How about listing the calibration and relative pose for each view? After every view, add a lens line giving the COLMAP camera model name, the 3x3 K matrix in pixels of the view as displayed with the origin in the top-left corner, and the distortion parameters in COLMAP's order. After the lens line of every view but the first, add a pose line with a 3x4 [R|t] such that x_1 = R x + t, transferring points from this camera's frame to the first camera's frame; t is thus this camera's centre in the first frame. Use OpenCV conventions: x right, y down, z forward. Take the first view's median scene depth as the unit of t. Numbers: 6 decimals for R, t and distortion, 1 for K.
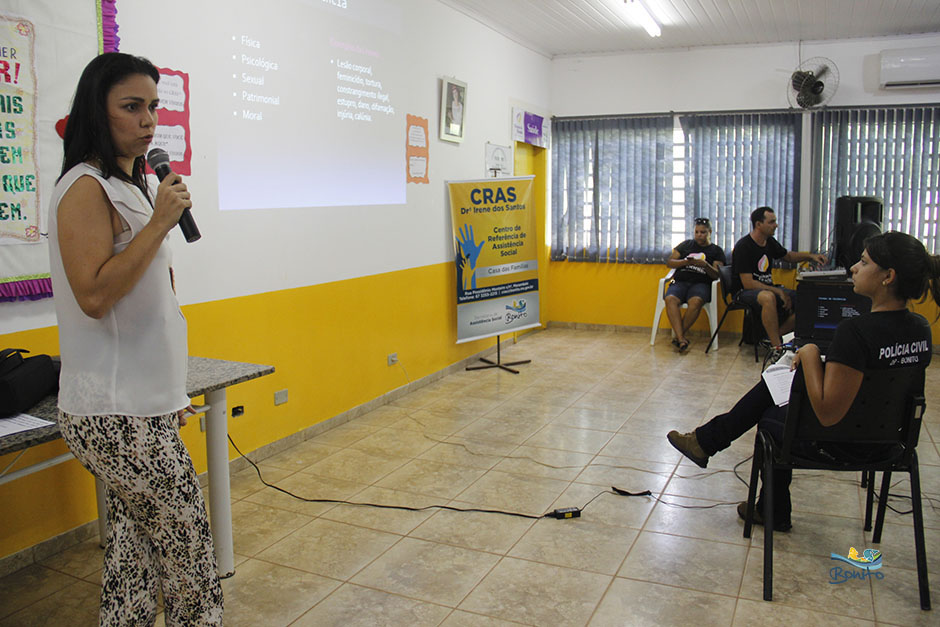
lens RADIAL K [[778.2, 0, 470.0], [0, 778.2, 313.5], [0, 0, 1]] dist [-0.145271, 0.146678]
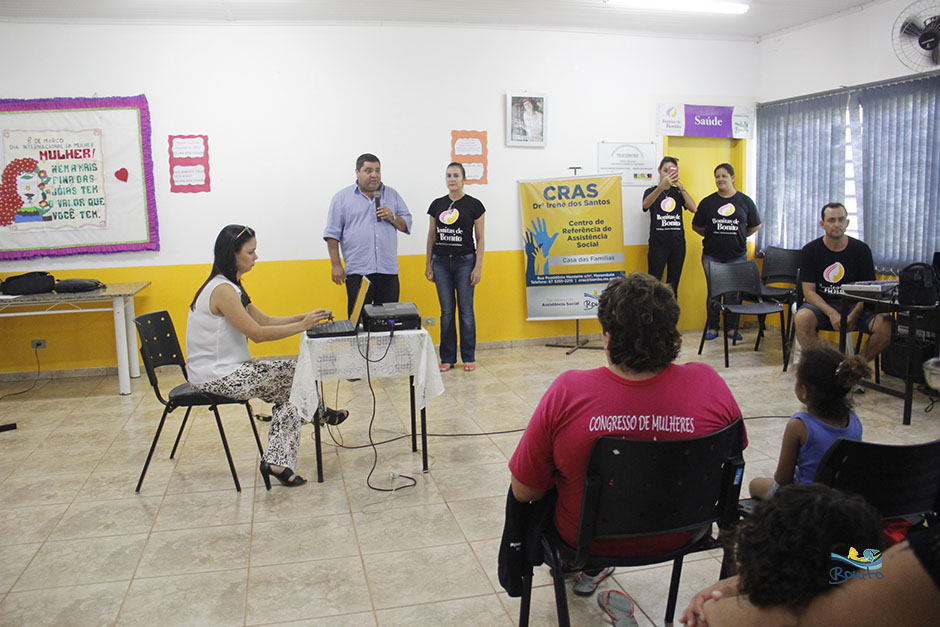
lens RADIAL K [[778.2, 0, 470.0], [0, 778.2, 313.5], [0, 0, 1]] dist [-0.145271, 0.146678]
pose [[0.619937, 0.113927, -0.776336, 0.820376], [-0.091607, 0.993146, 0.072592, -0.047412], [0.779285, 0.026116, 0.626125, 0.204036]]
